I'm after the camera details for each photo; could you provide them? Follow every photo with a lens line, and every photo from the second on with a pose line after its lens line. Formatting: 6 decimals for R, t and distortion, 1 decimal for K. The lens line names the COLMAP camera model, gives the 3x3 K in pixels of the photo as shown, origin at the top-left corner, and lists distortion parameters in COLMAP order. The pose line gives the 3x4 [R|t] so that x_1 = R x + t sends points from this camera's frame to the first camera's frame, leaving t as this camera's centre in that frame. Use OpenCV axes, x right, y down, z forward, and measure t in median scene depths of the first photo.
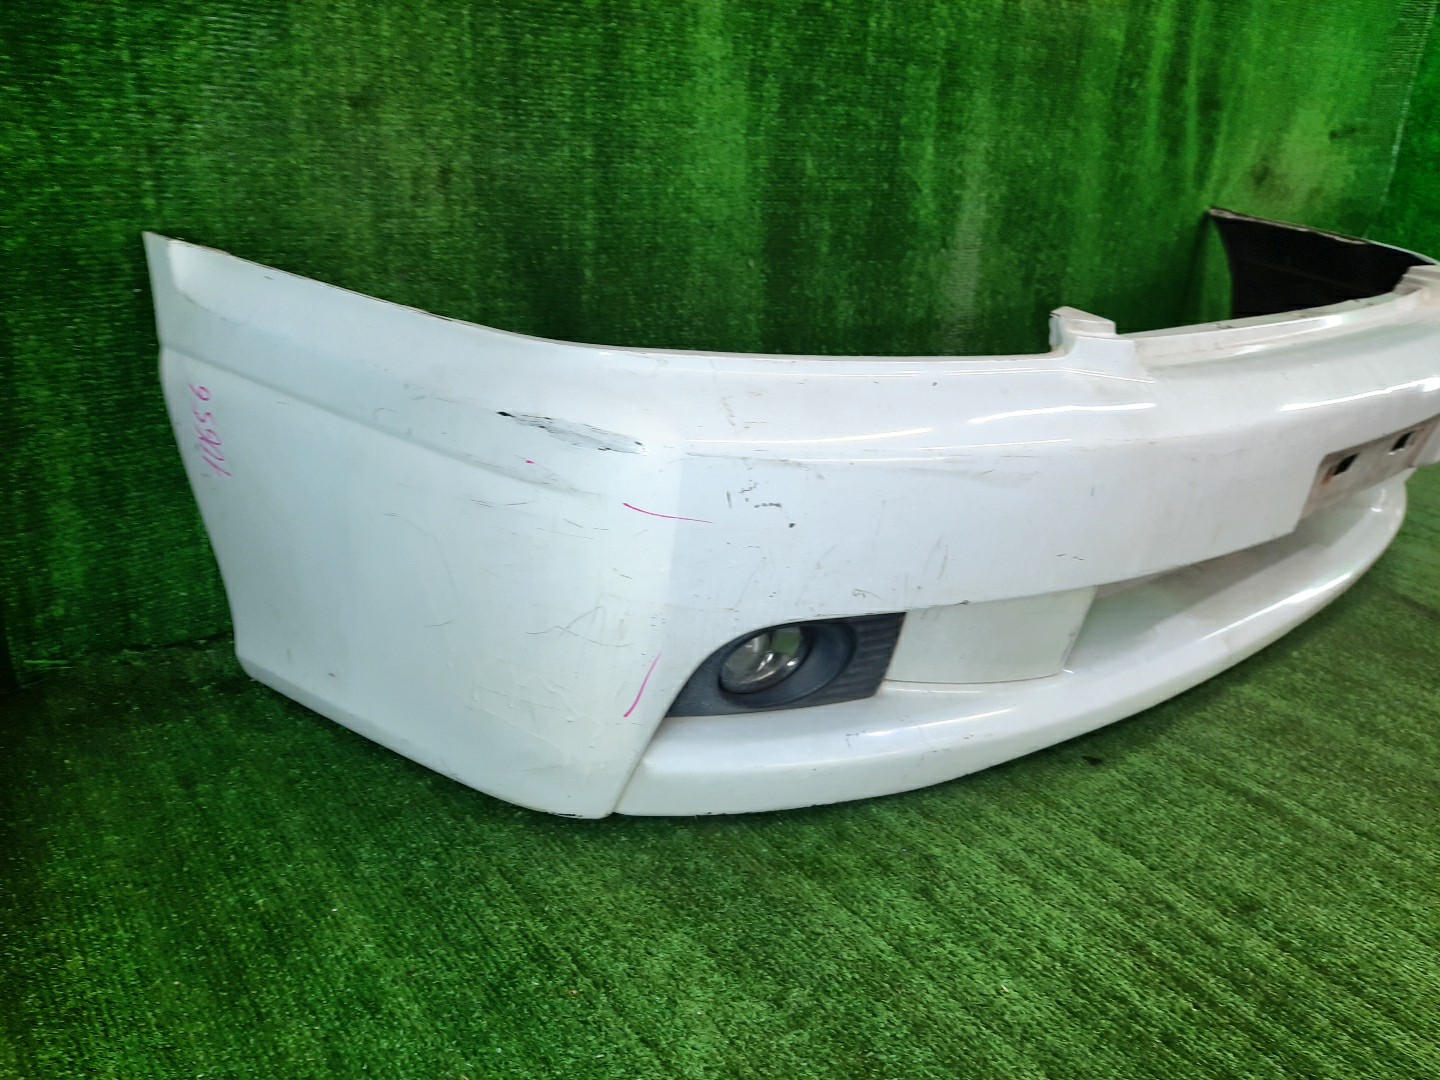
lens RADIAL K [[1060.2, 0, 720.0], [0, 1060.2, 540.0], [0, 0, 1]] dist [-0.001296, -0.002527]
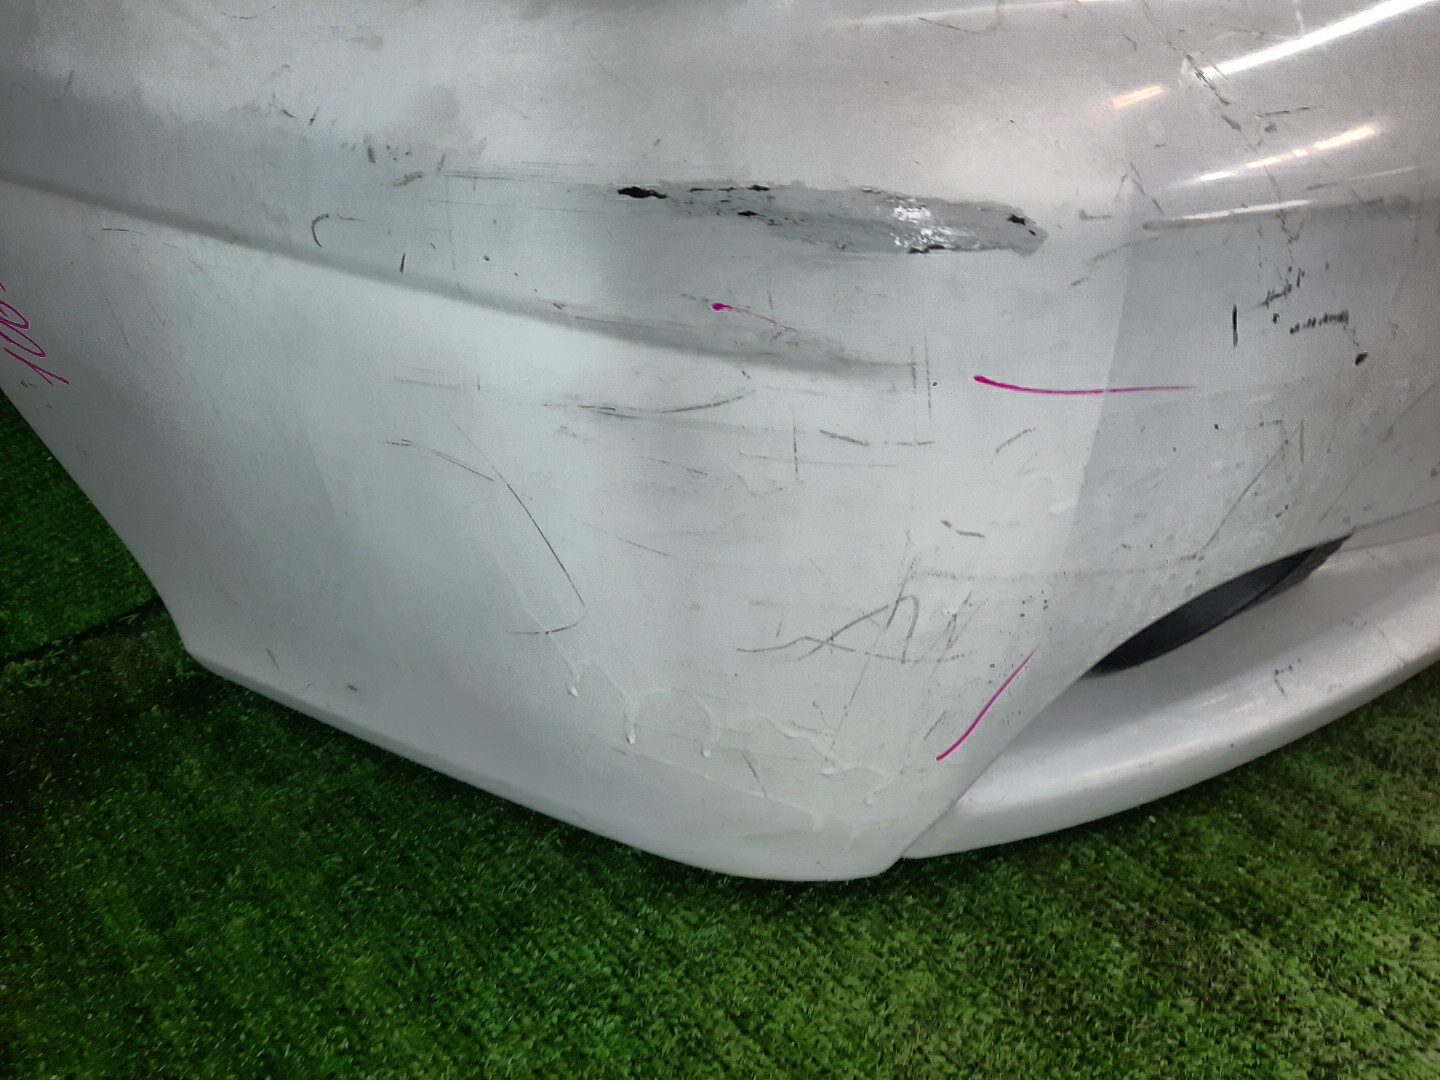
lens RADIAL K [[1030.4, 0, 691.6], [0, 1030.4, 543.5], [0, 0, 1]] dist [0.008849, 0.001481]
pose [[0.987962, -0.152184, -0.027774, -0.170890], [0.153752, 0.946139, 0.284922, -0.090163], [-0.017083, -0.285763, 0.958148, 0.527638]]
